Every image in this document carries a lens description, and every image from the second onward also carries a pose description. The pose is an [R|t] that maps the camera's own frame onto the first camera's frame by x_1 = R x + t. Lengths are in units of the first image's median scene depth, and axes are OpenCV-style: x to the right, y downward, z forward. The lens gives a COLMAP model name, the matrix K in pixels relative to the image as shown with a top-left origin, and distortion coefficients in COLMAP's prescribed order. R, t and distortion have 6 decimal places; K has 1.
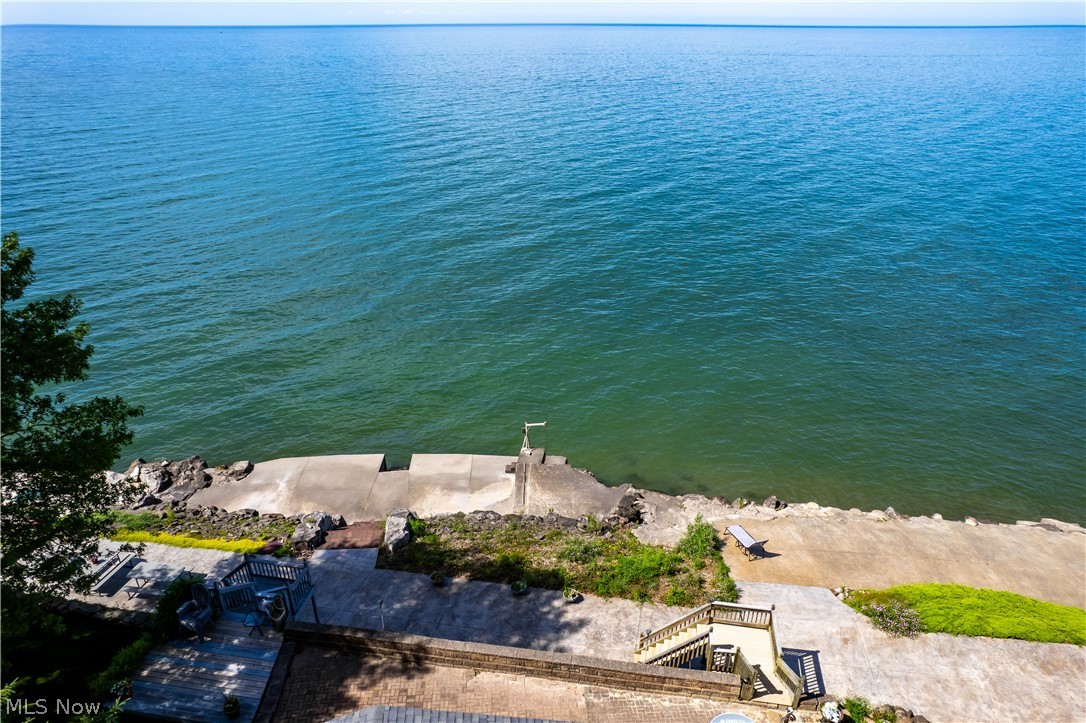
lens RADIAL K [[690.8, 0, 548.1], [0, 690.8, 364.0], [0, 0, 1]] dist [-0.072195, 0.046192]
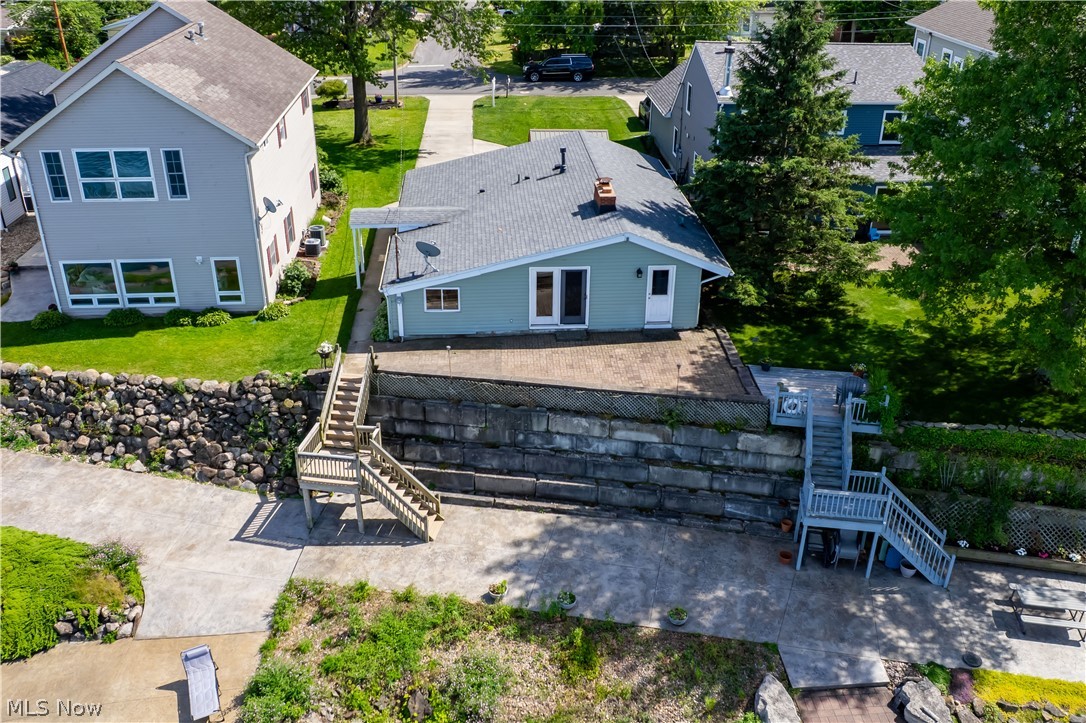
lens RADIAL K [[936.8, 0, 560.3], [0, 936.8, 358.1], [0, 0, 1]] dist [-0.053144, -0.000825]
pose [[-0.999762, -0.011028, -0.018827, -0.012394], [-0.021701, 0.592225, 0.805480, -0.645147], [0.002267, 0.805697, -0.592323, 1.365198]]
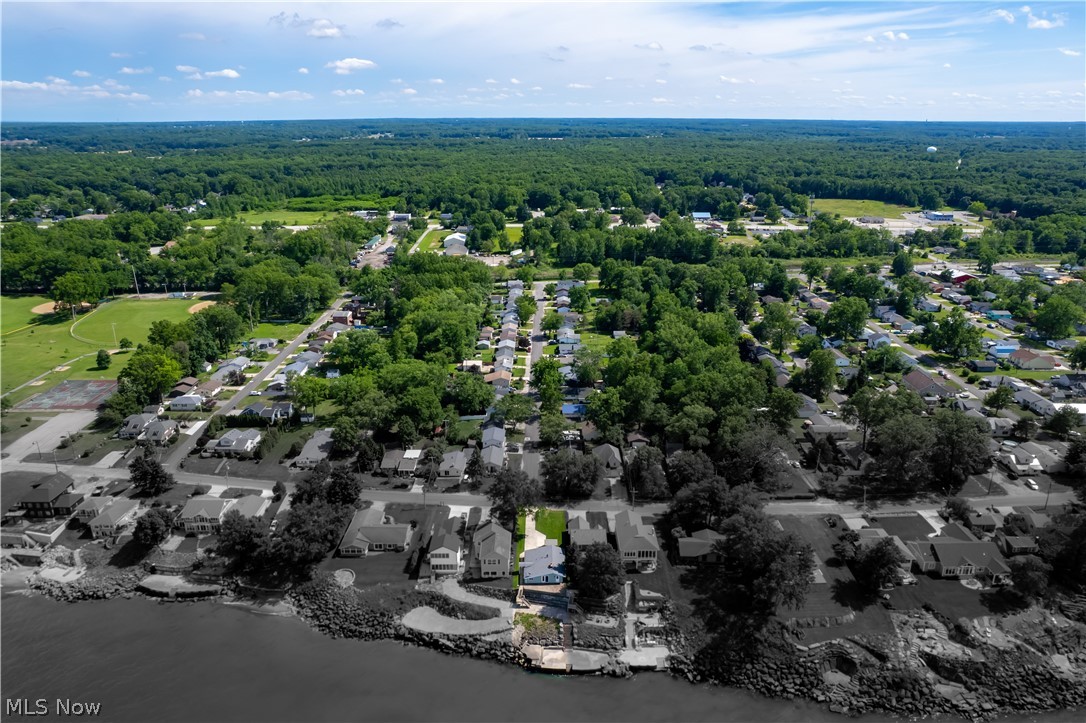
lens RADIAL K [[754.6, 0, 550.7], [0, 754.6, 357.0], [0, 0, 1]] dist [-0.070737, 0.061678]
pose [[-0.998253, -0.023641, 0.054141, -0.501041], [0.021735, 0.705193, 0.708682, -7.538772], [-0.054934, 0.708621, -0.703448, 4.773755]]
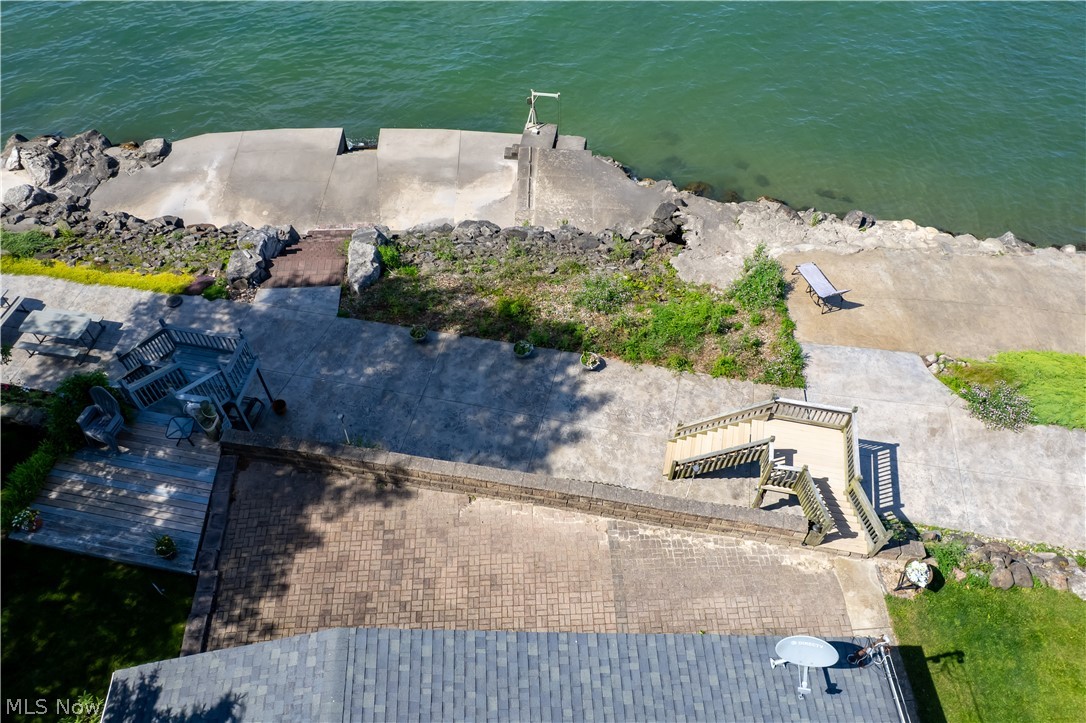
lens RADIAL K [[819.3, 0, 549.5], [0, 819.3, 339.5], [0, 0, 1]] dist [-0.051245, 0.003976]
pose [[0.999822, 0.018851, -0.001220, -0.012199], [-0.016388, 0.897670, 0.440364, -0.091510], [0.009396, -0.440265, 0.897819, 0.167954]]
